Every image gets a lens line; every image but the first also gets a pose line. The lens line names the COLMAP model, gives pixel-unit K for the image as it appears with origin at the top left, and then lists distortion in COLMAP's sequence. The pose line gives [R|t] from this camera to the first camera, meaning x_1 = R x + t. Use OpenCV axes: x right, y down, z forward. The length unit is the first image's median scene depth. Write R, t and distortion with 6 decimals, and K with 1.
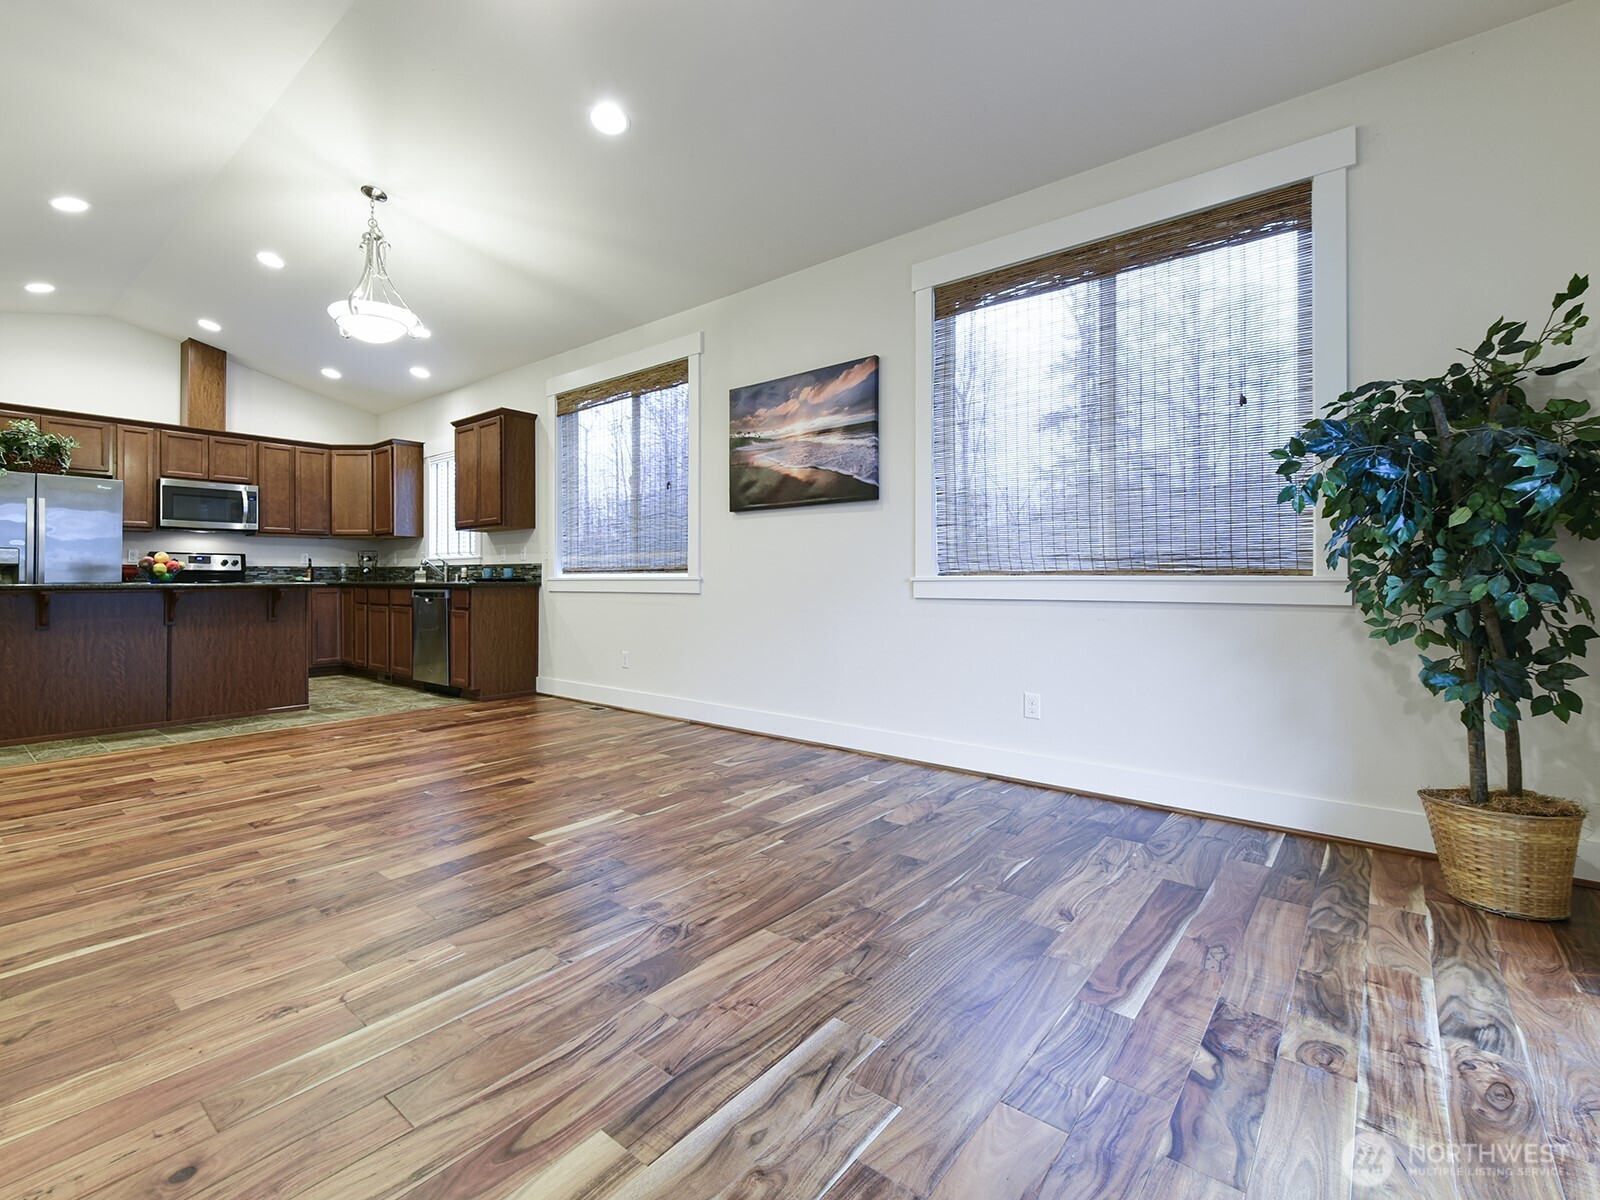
lens RADIAL K [[751.4, 0, 675.3], [0, 751.4, 599.2], [0, 0, 1]] dist [0.002254, 0.000066]
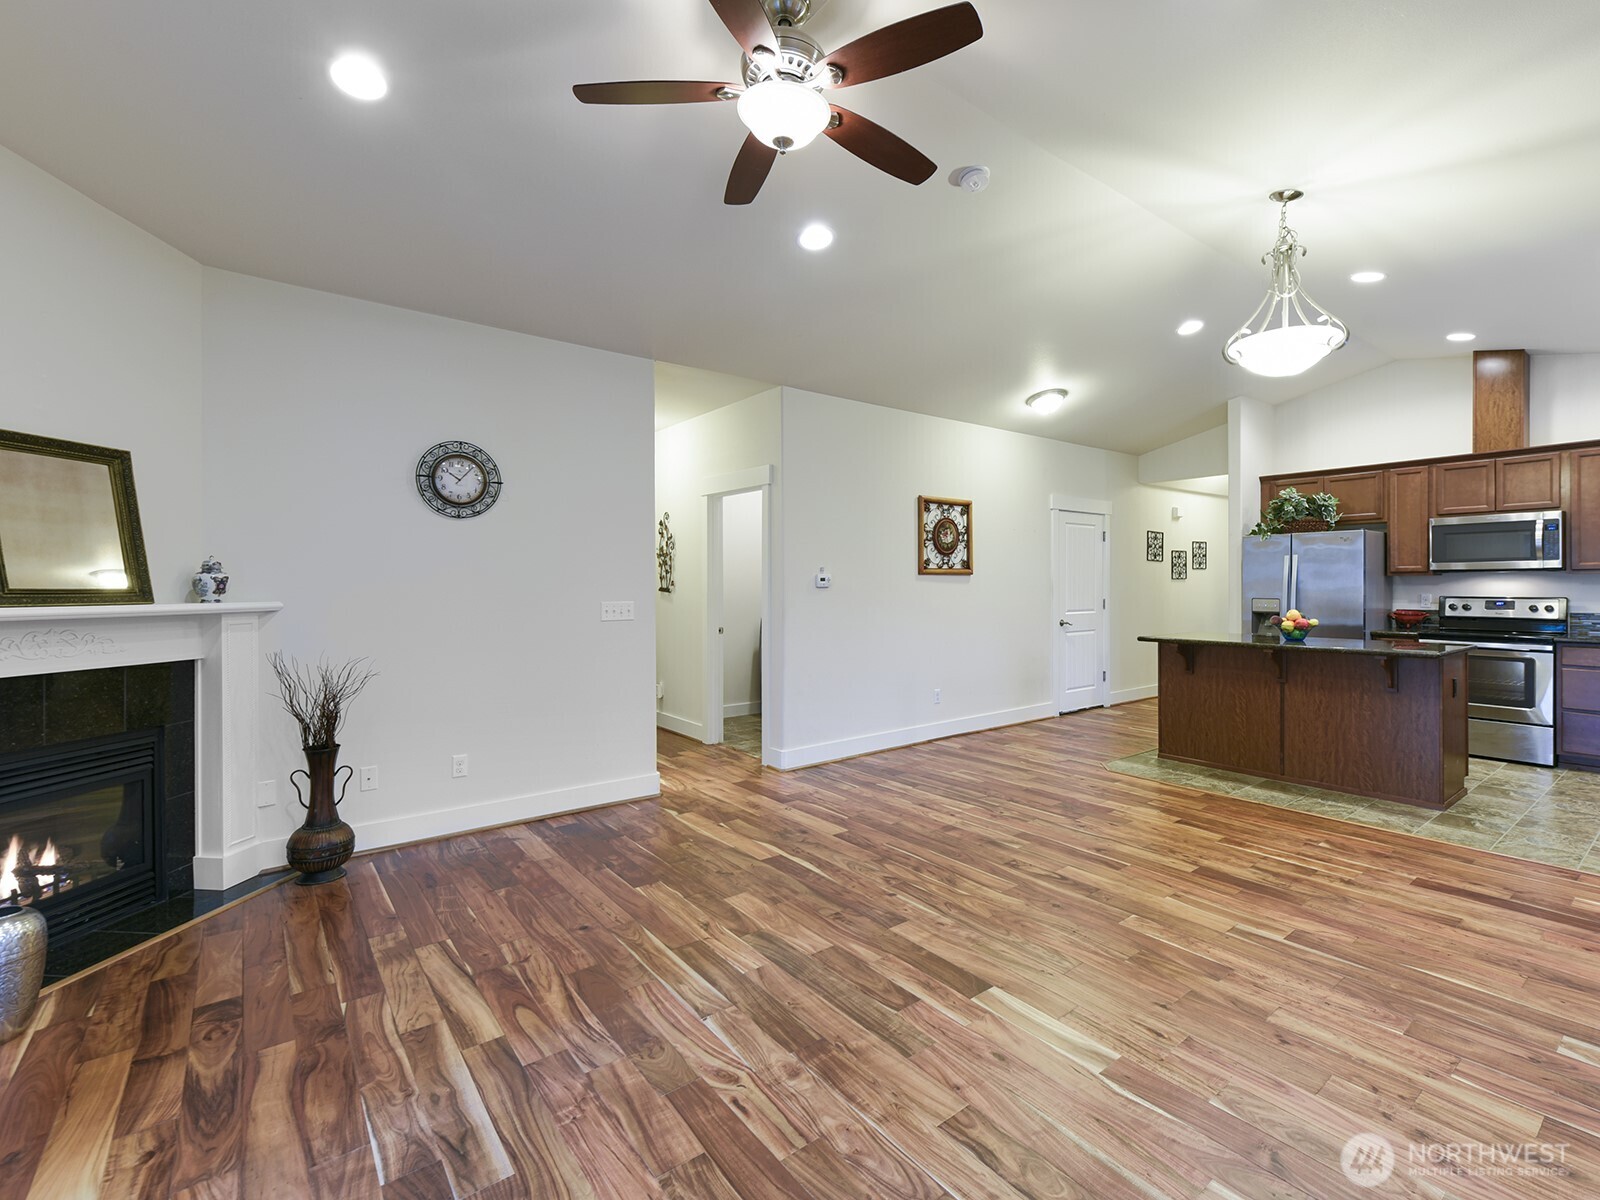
lens RADIAL K [[717.1, 0, 835.7], [0, 717.1, 589.9], [0, 0, 1]] dist [0.005773, -0.001084]
pose [[-0.132310, 0.003886, -0.991201, 0.368758], [-0.017915, 0.999820, 0.006311, -0.084214], [0.991047, 0.018593, -0.132216, 0.507128]]
